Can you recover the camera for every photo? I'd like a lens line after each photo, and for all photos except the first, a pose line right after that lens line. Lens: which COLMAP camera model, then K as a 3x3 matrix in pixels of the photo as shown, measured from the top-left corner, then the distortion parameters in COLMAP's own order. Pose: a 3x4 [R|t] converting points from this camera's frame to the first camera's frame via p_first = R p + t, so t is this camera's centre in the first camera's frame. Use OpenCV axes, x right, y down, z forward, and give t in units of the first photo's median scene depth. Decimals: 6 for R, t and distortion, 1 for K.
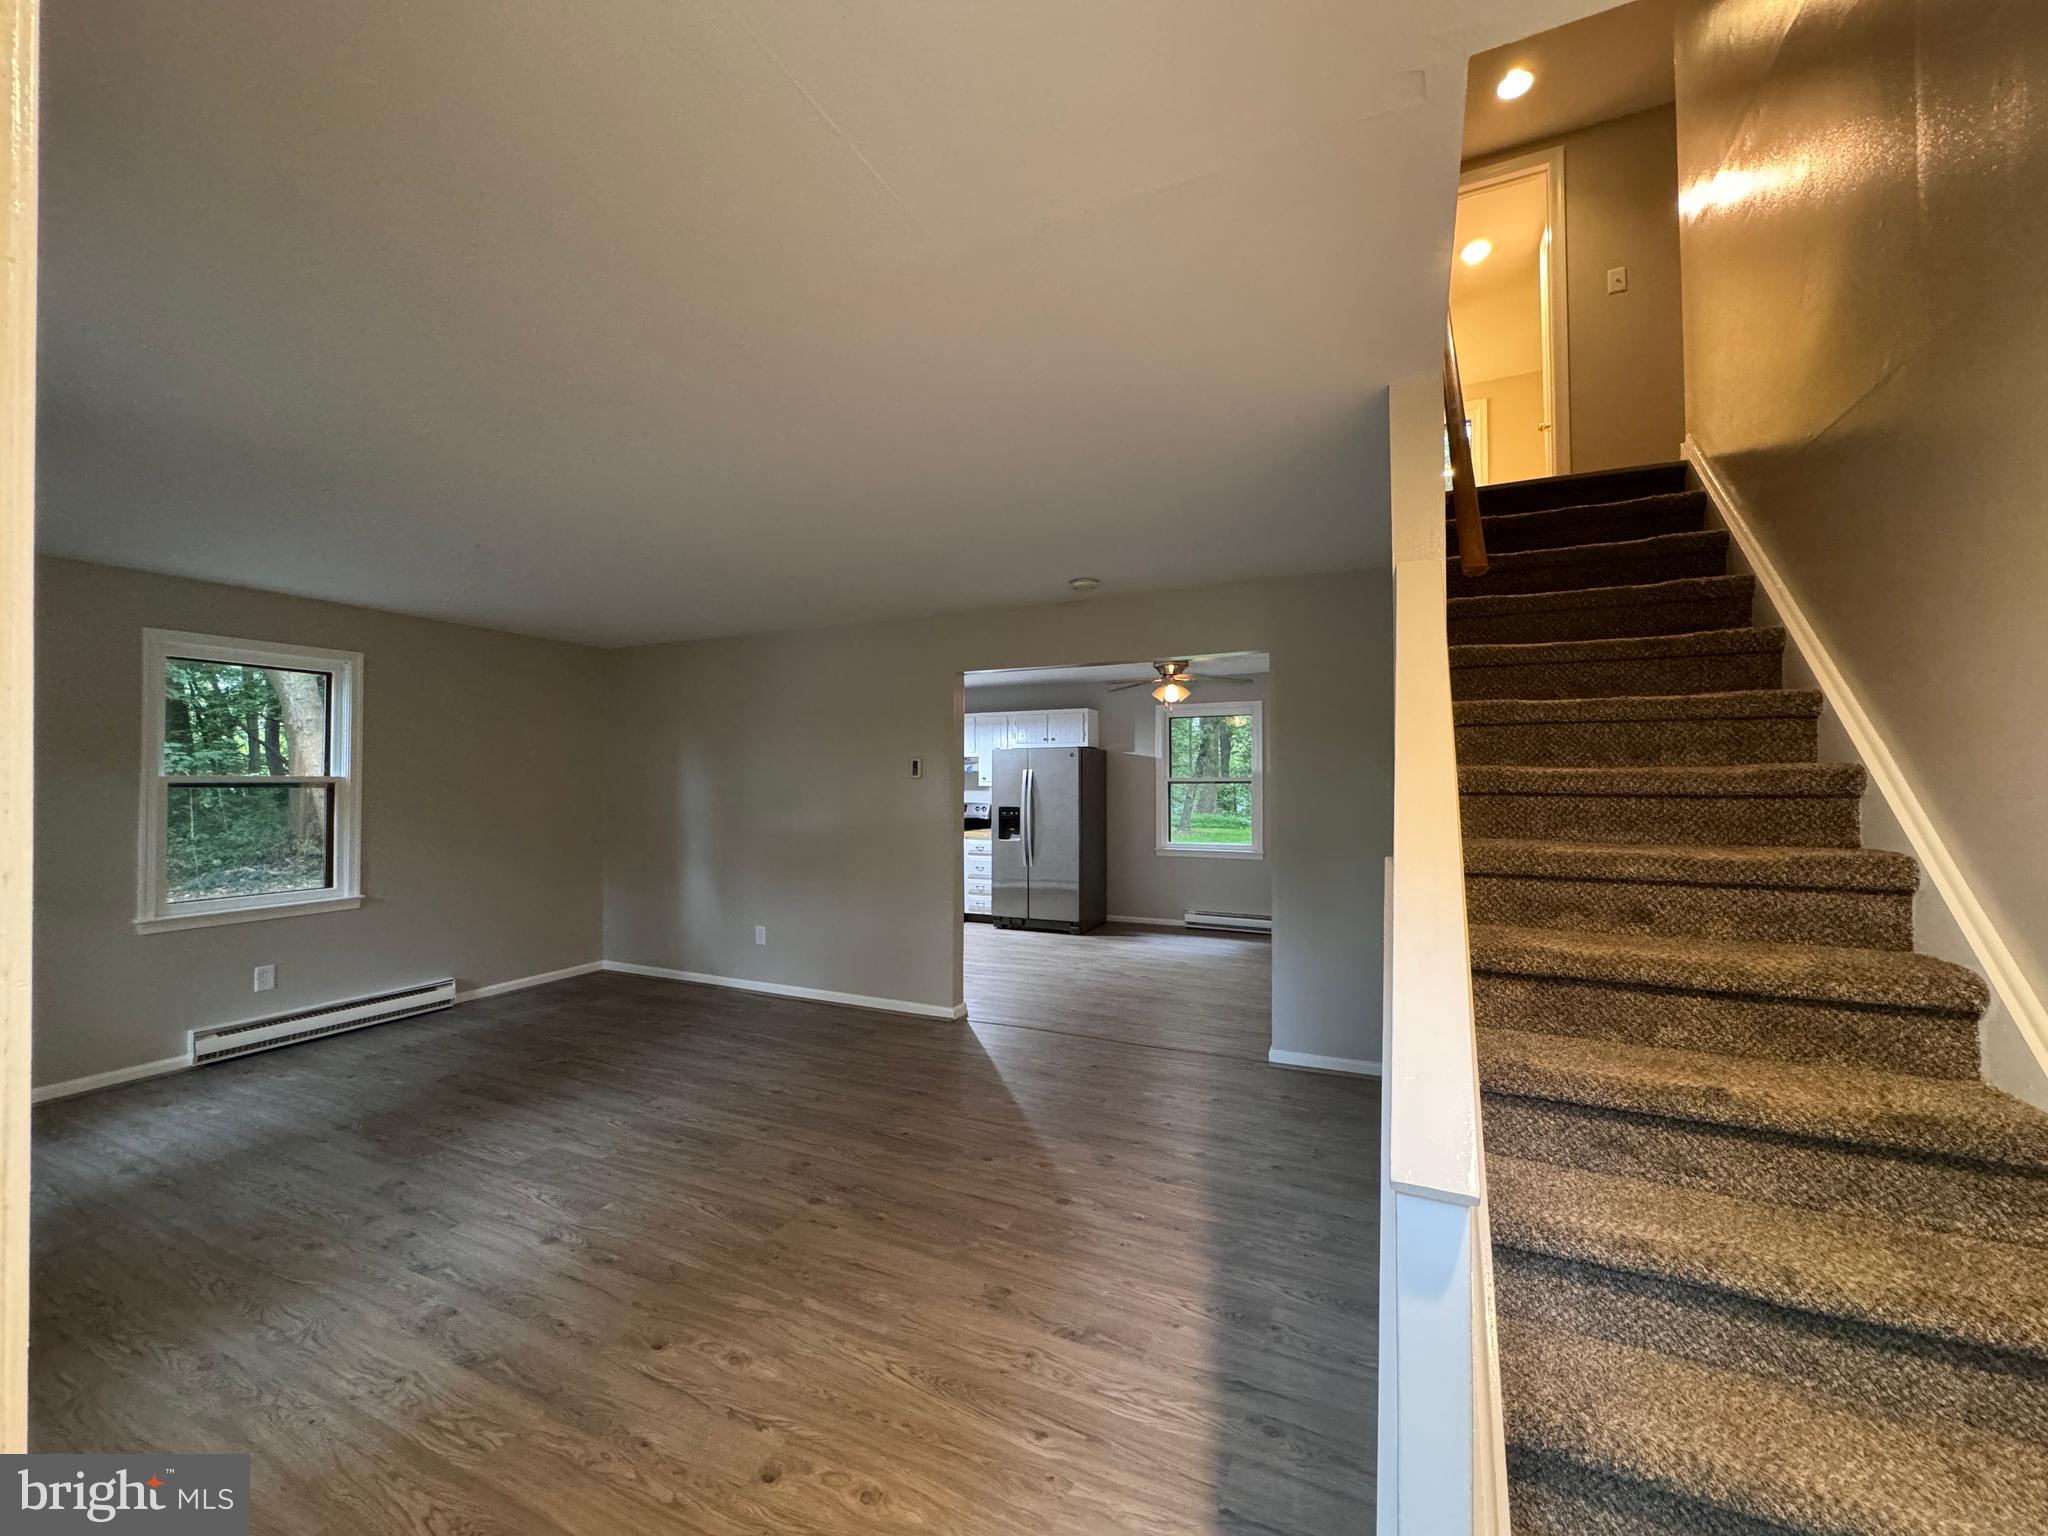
lens RADIAL K [[810.9, 0, 1020.6], [0, 810.9, 768.1], [0, 0, 1]] dist [0.003348, -0.000144]
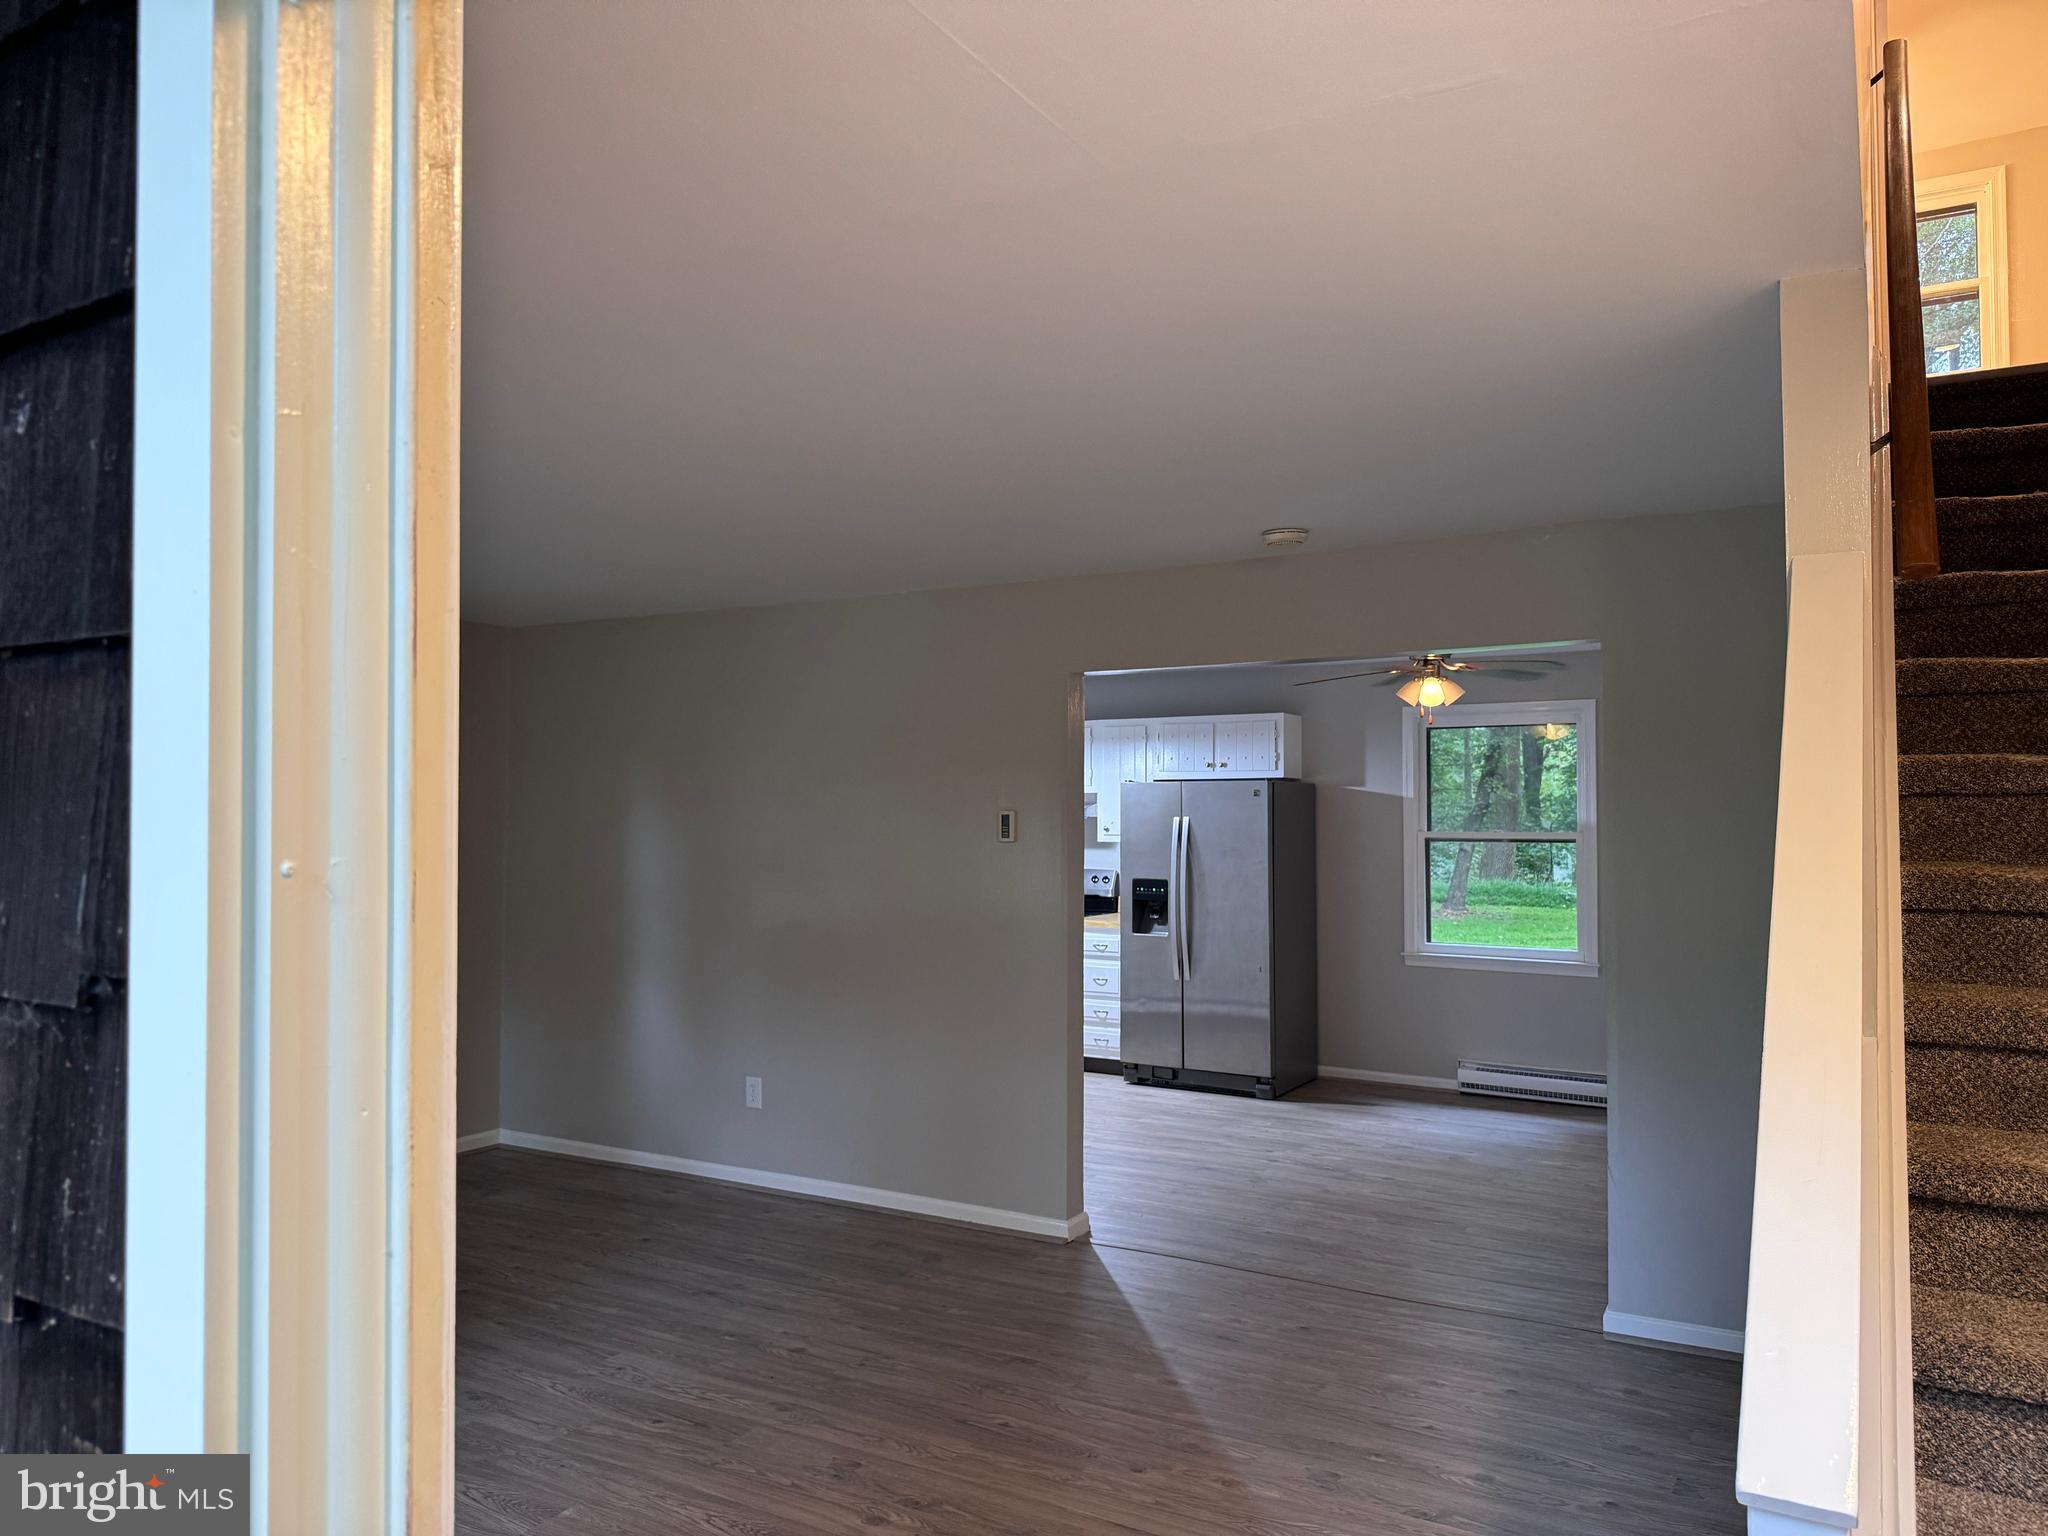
lens RADIAL K [[1428.2, 0, 1024.0], [0, 1428.2, 768.0], [0, 0, 1]] dist [0.065323, -0.064755]
pose [[0.995683, -0.000568, -0.092815, -0.018695], [-0.000888, 0.999877, -0.015641, -0.035299], [0.092813, 0.015655, 0.995560, -0.104531]]
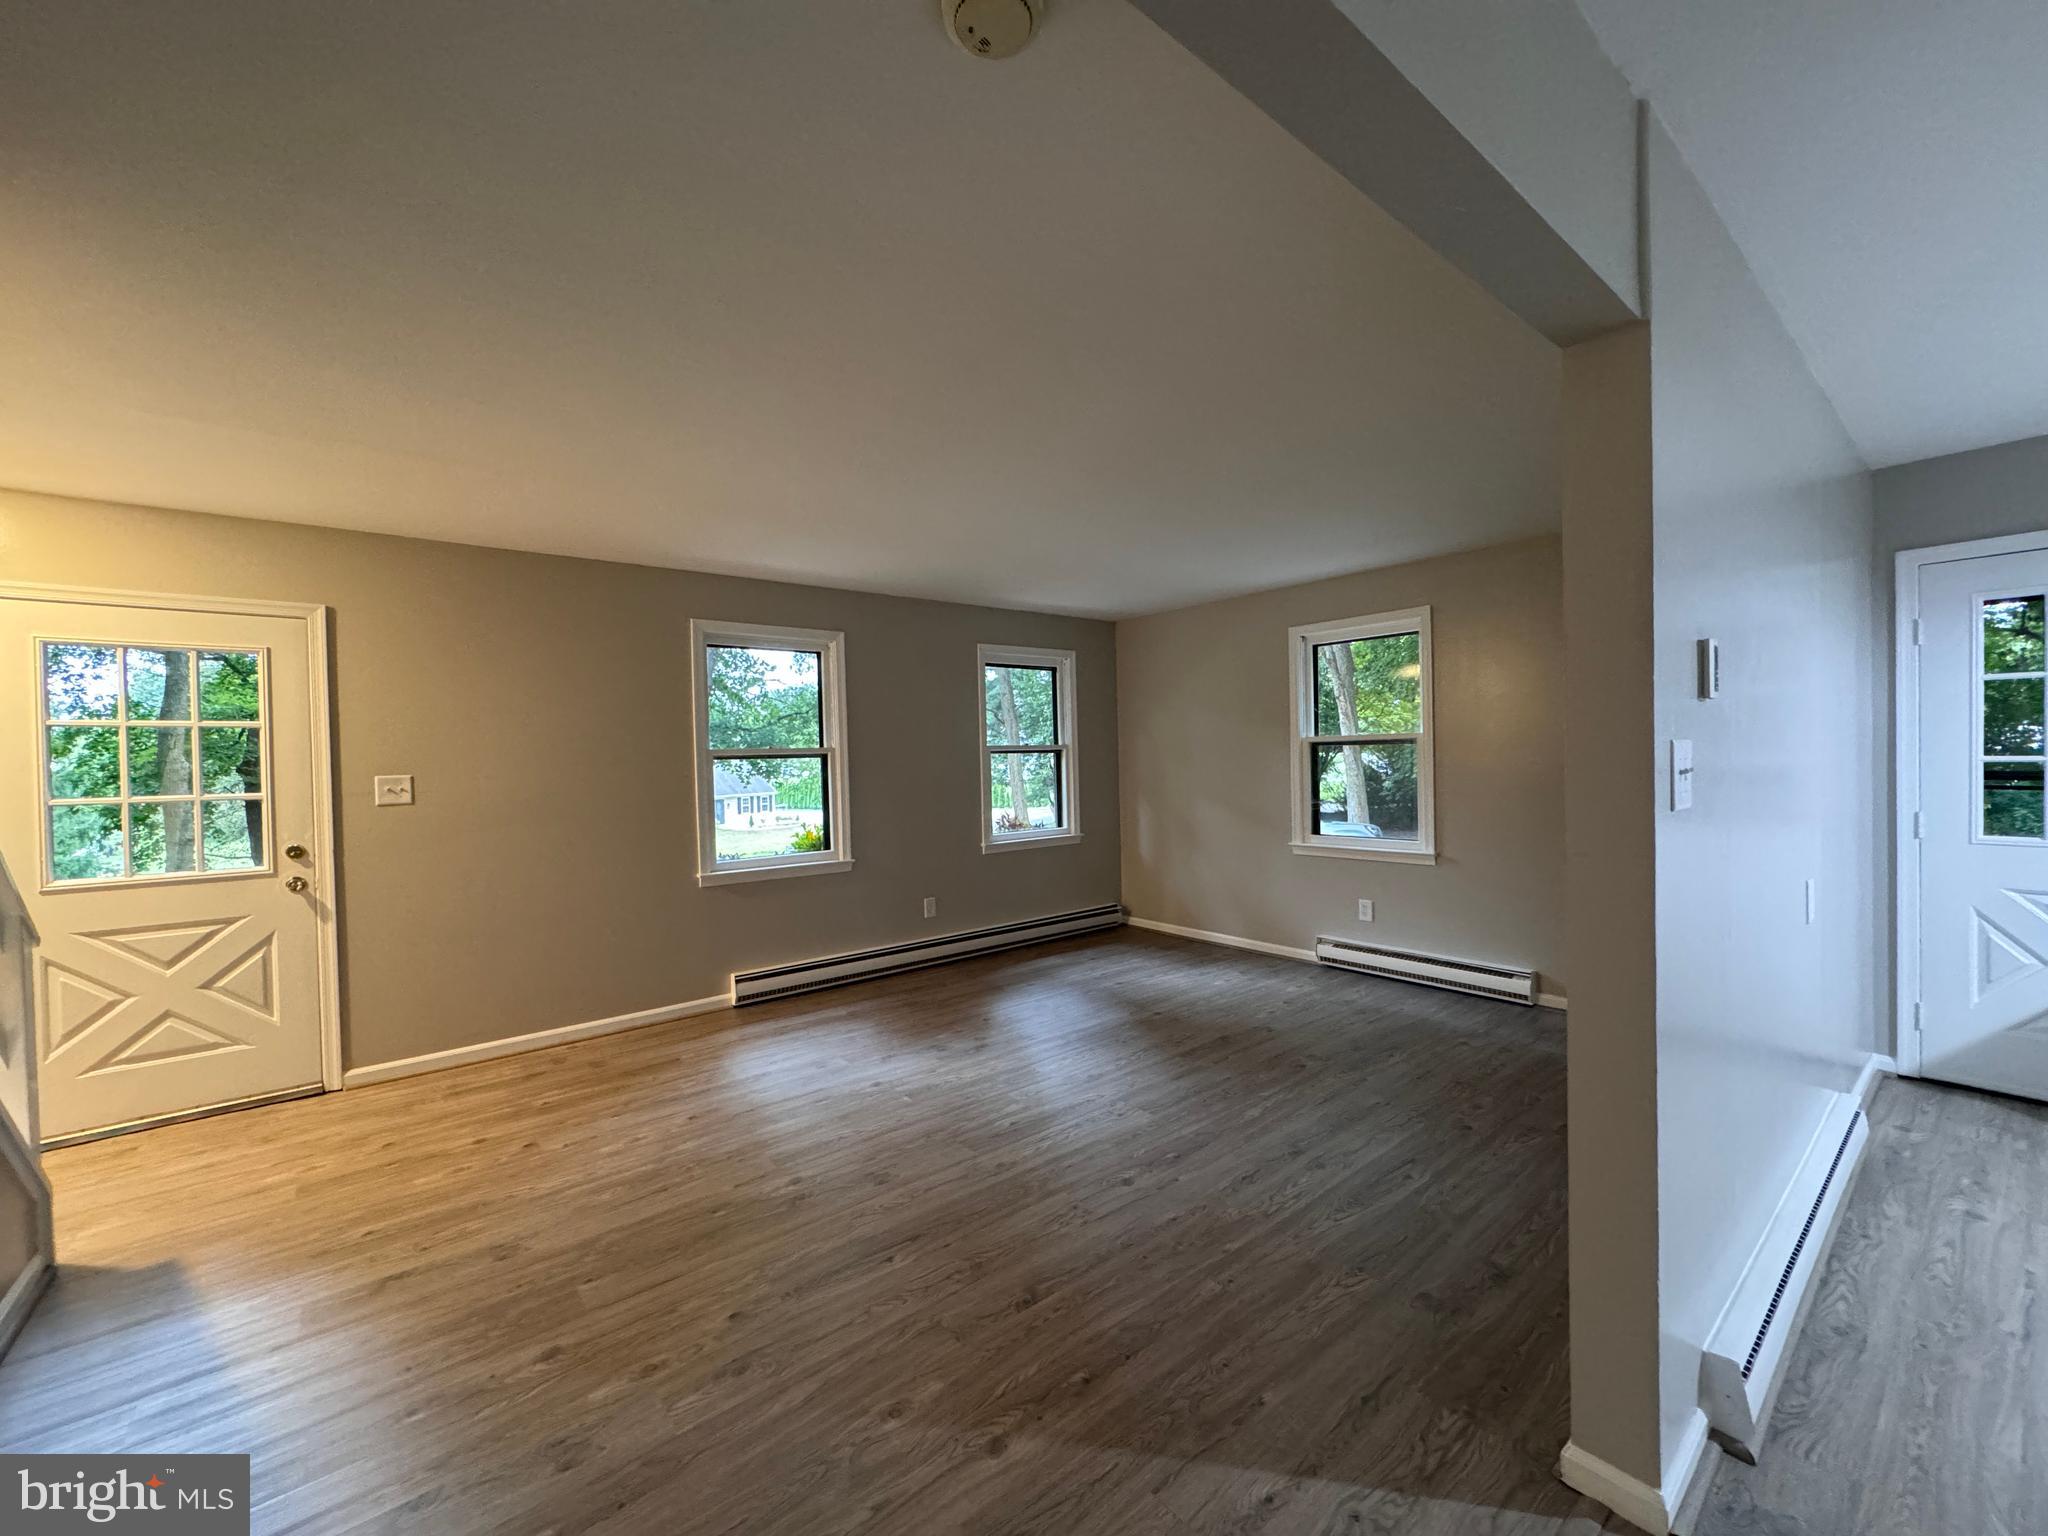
lens RADIAL K [[810.9, 0, 1020.6], [0, 810.9, 768.1], [0, 0, 1]] dist [0.003348, -0.000144]
pose [[-0.430916, 0.024614, -0.902056, 0.343365], [0.040910, 0.999133, 0.007720, 0.030397], [0.901464, -0.033576, -0.431550, 1.162755]]
